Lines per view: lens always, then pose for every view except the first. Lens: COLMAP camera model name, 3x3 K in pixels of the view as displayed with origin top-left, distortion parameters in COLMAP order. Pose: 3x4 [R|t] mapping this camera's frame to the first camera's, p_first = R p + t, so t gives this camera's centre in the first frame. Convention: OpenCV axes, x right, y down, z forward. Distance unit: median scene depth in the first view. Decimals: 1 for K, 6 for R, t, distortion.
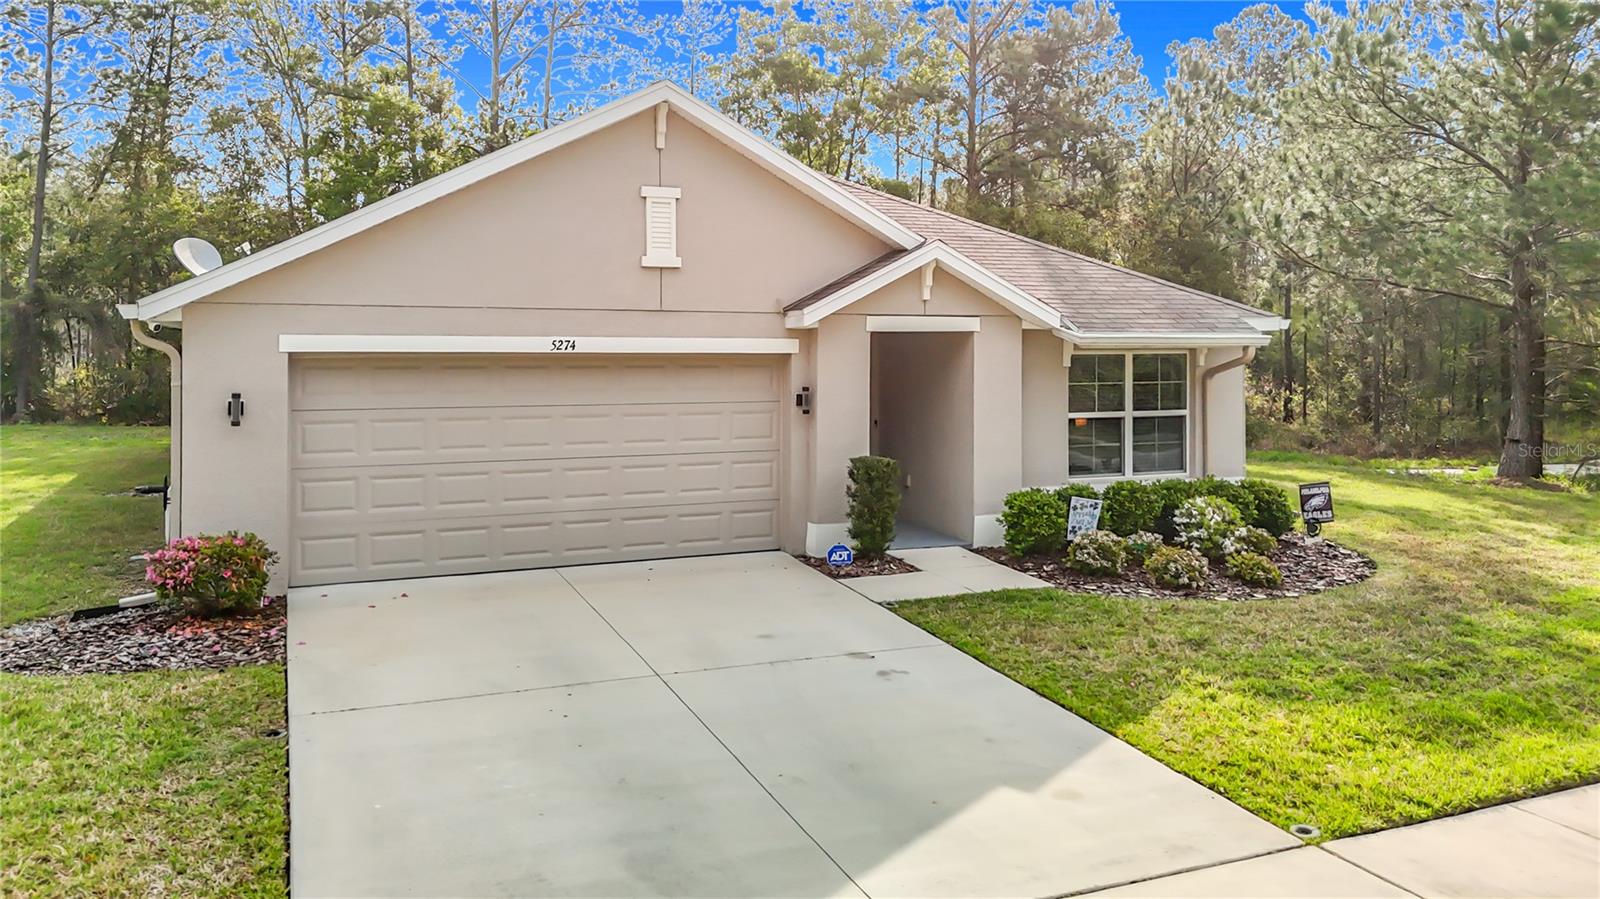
lens RADIAL K [[1220.8, 0, 807.2], [0, 1220.8, 391.0], [0, 0, 1]] dist [0.037196, -0.006417]
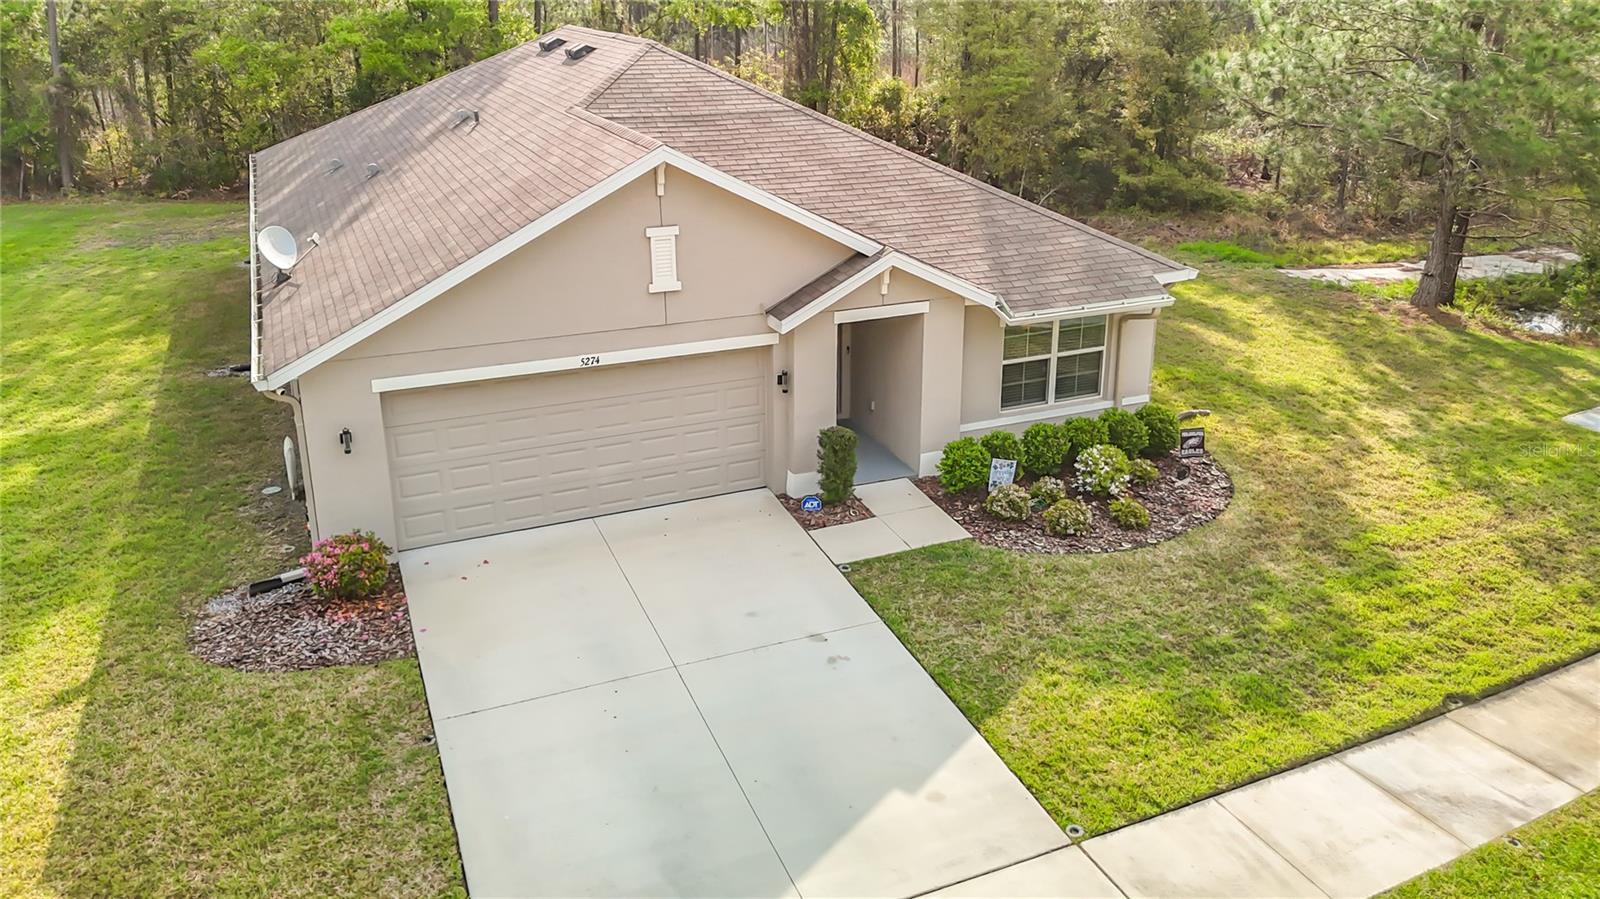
lens RADIAL K [[1211.9, 0, 810.2], [0, 1211.9, 417.8], [0, 0, 1]] dist [0.078000, -0.088607]
pose [[0.999979, -0.001035, -0.006359, 0.034319], [0.002992, 0.948688, 0.316198, -0.367327], [0.005705, -0.316211, 0.948672, -0.200386]]
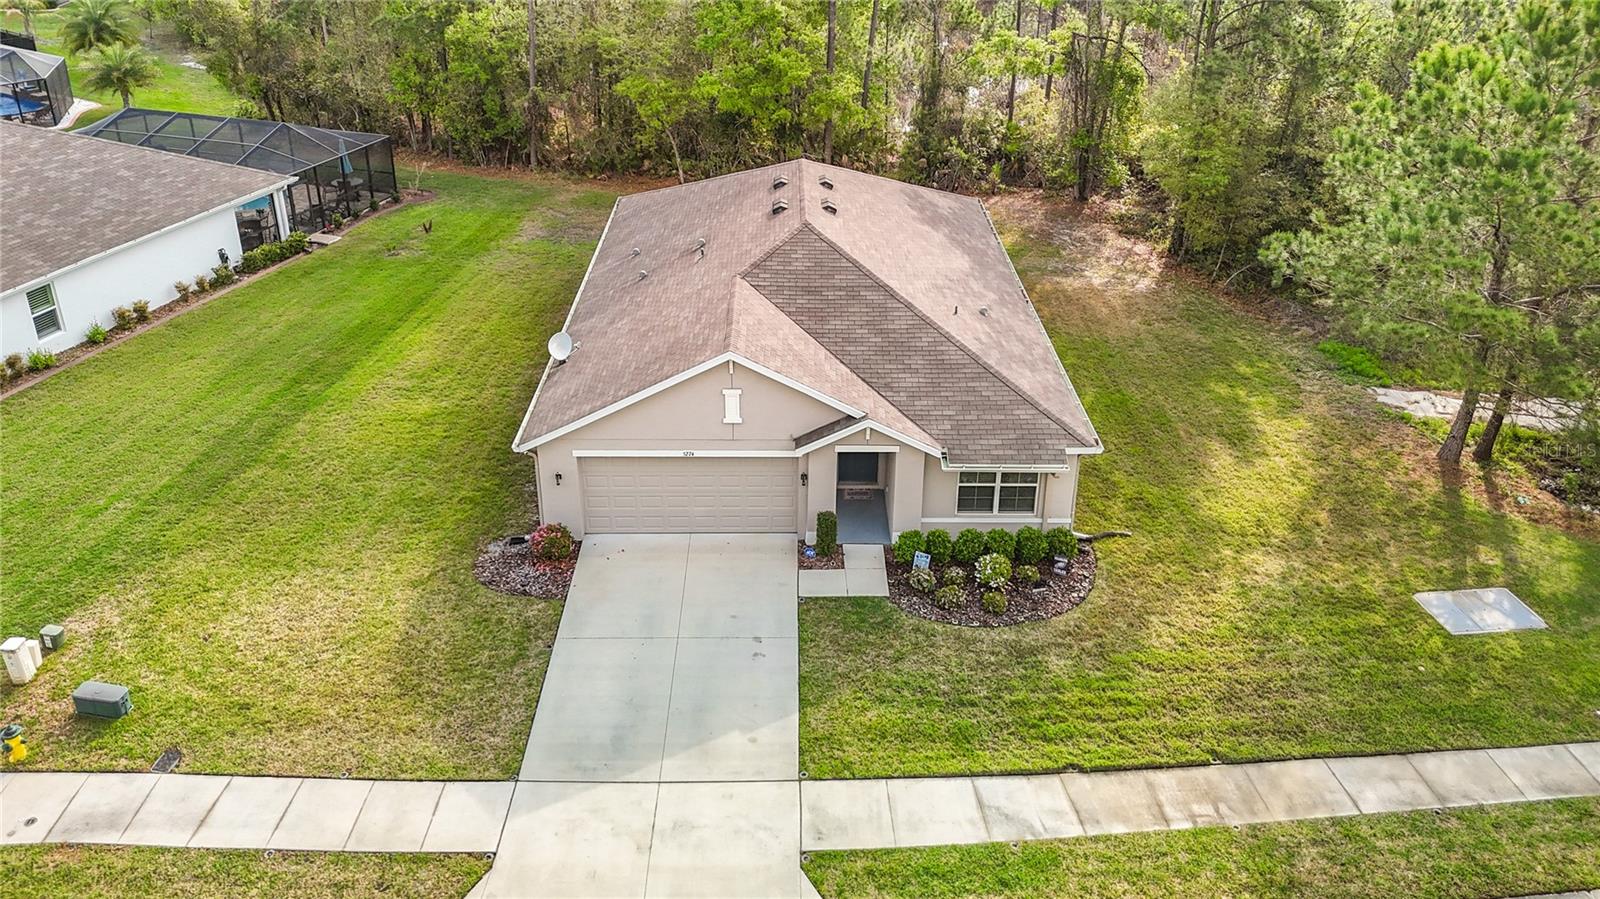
lens RADIAL K [[1211.9, 0, 810.2], [0, 1211.9, 417.8], [0, 0, 1]] dist [0.078000, -0.088607]
pose [[0.921333, 0.184734, -0.342081, 0.735823], [-0.020033, 0.901285, 0.432764, -1.037718], [0.388259, -0.391867, 0.834084, -0.725648]]
